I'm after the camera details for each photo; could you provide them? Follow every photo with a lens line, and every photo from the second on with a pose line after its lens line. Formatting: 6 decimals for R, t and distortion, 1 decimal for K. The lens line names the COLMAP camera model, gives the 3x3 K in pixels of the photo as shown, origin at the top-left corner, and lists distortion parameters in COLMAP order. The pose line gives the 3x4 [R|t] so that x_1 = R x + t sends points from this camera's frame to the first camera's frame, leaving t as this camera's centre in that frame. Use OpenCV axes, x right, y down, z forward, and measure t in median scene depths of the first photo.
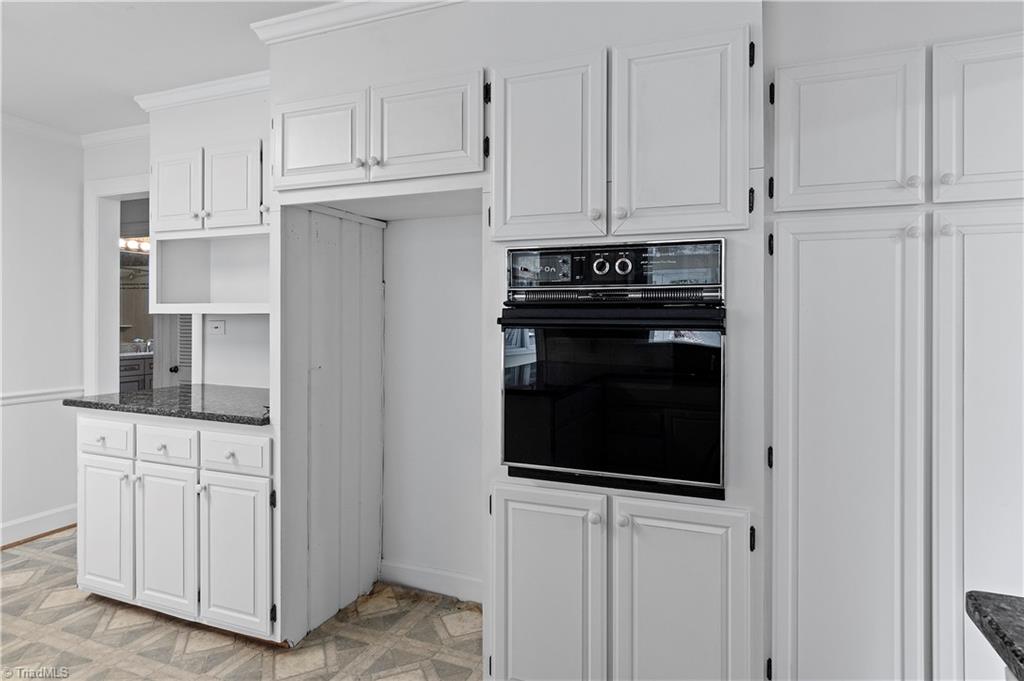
lens RADIAL K [[561.5, 0, 513.6], [0, 561.5, 308.8], [0, 0, 1]] dist [-0.000329, -0.000280]
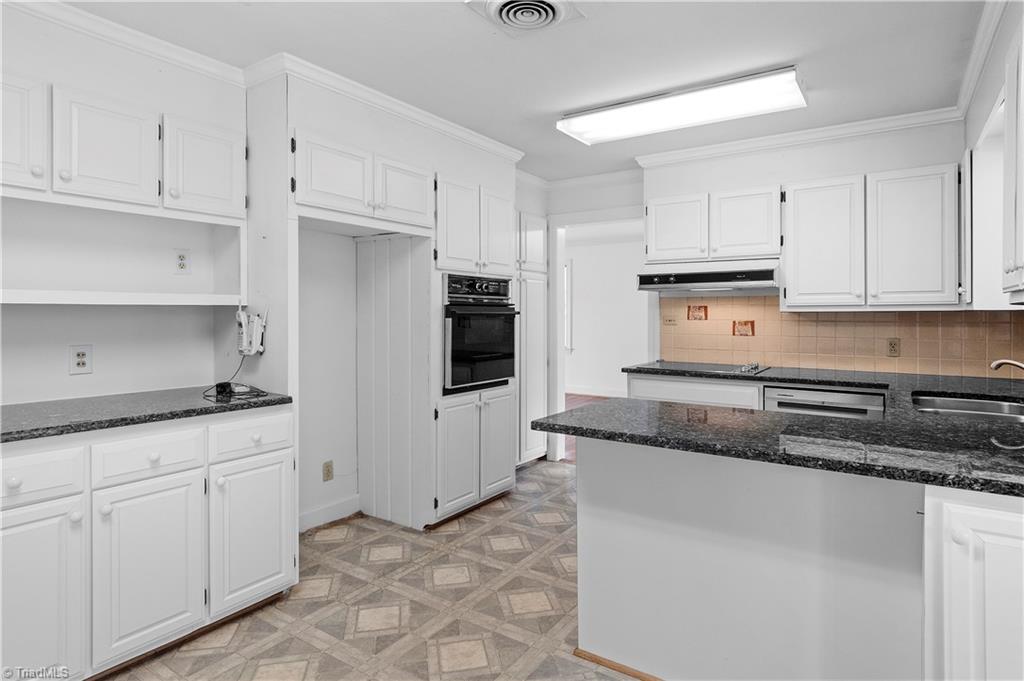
lens RADIAL K [[568.1, 0, 513.3], [0, 568.1, 322.4], [0, 0, 1]] dist [-0.000198, 0.000009]
pose [[0.243463, -0.017126, 0.969759, -1.729942], [-0.004093, 0.999817, 0.018684, 0.017420], [-0.969902, -0.008518, 0.243348, 0.311487]]
